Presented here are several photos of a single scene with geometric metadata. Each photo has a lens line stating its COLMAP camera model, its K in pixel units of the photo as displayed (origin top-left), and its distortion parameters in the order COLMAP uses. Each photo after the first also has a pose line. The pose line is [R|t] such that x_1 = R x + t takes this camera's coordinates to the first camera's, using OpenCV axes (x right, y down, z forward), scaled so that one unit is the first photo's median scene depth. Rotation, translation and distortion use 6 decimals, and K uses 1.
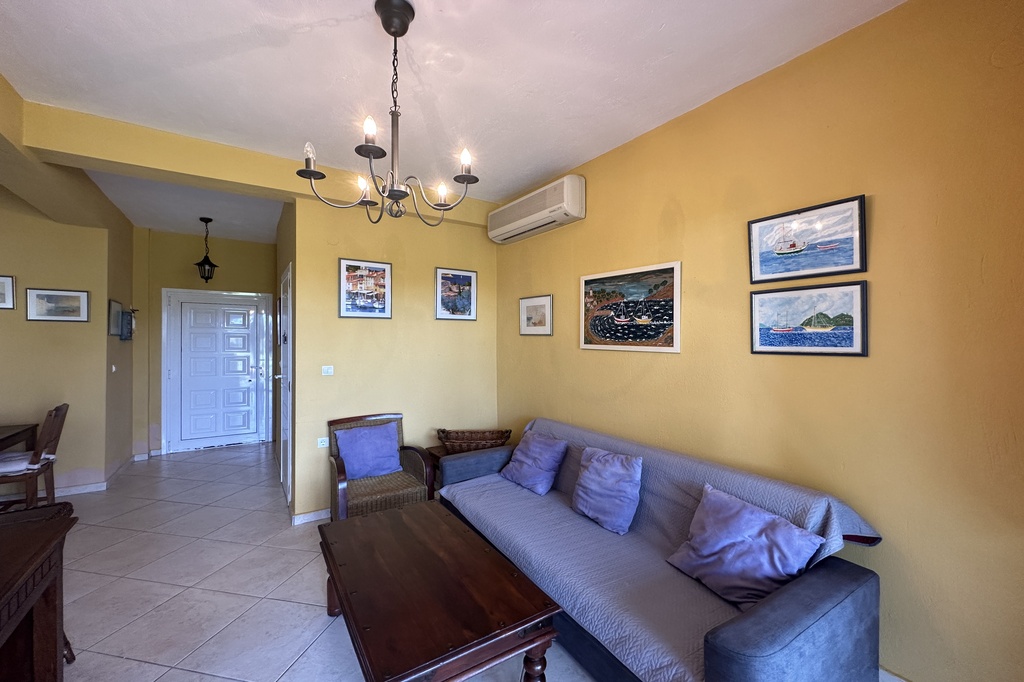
lens RADIAL K [[413.7, 0, 513.6], [0, 413.7, 340.9], [0, 0, 1]] dist [0.000192, 0.000010]
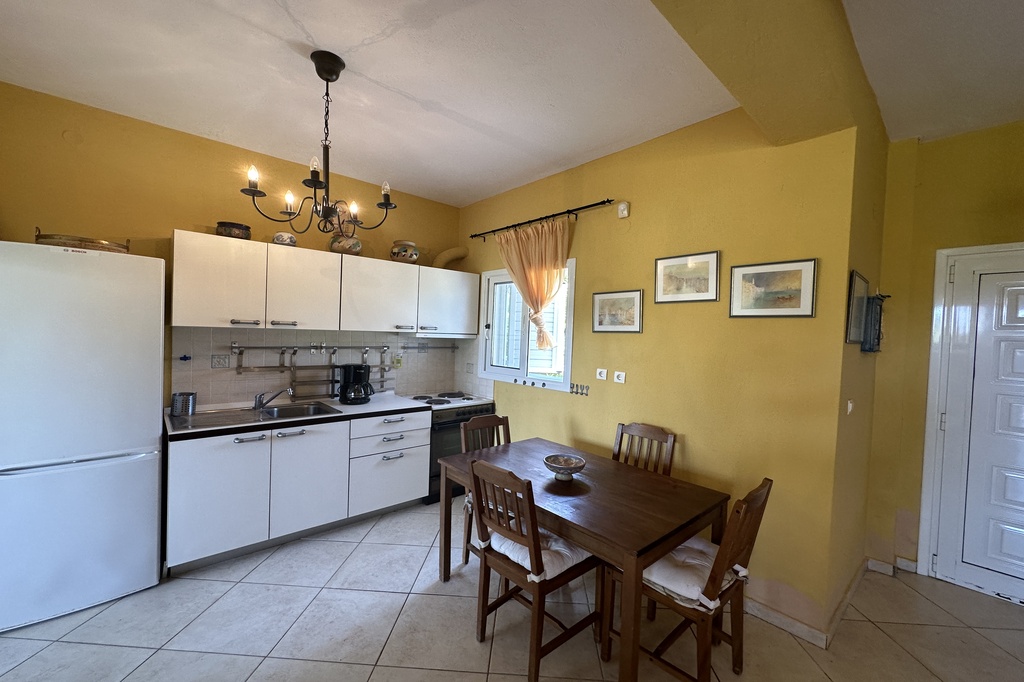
lens RADIAL K [[410.5, 0, 512.1], [0, 410.5, 345.3], [0, 0, 1]] dist [-0.000673, 0.000127]
pose [[0.157084, 0.031654, -0.987078, -0.559483], [-0.031784, 0.999130, 0.026982, -0.010884], [0.987074, 0.027134, 0.157953, 0.529835]]
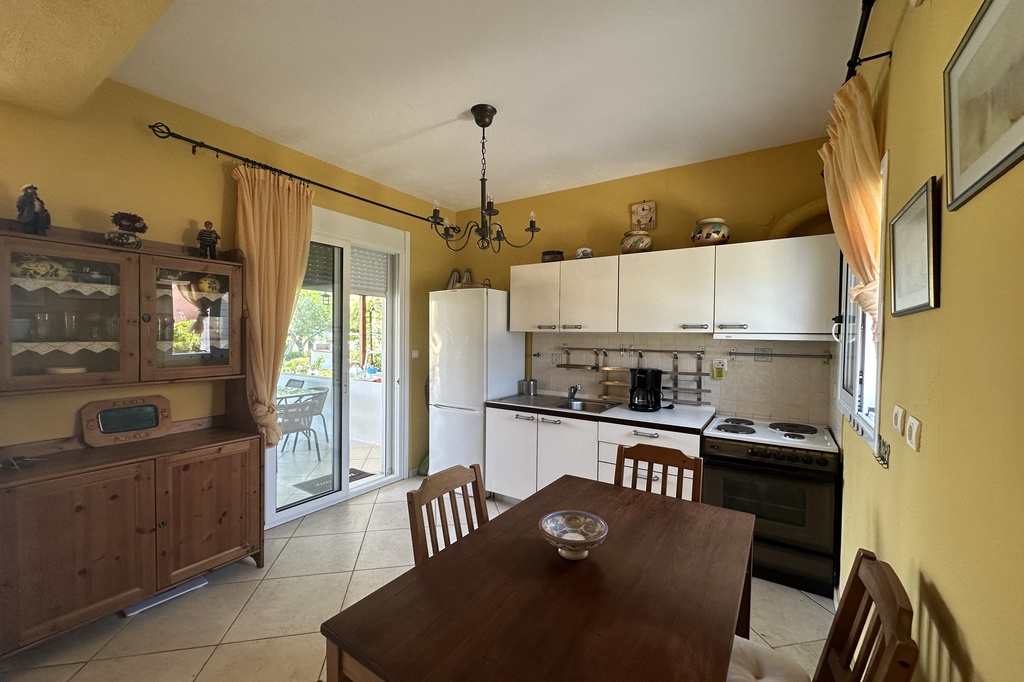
lens RADIAL K [[410.5, 0, 512.1], [0, 410.5, 345.3], [0, 0, 1]] dist [-0.000673, 0.000127]
pose [[-0.919812, 0.002021, -0.392354, -0.872873], [-0.011148, 0.999448, 0.031282, -0.005448], [0.392201, 0.033148, -0.919282, 0.937667]]
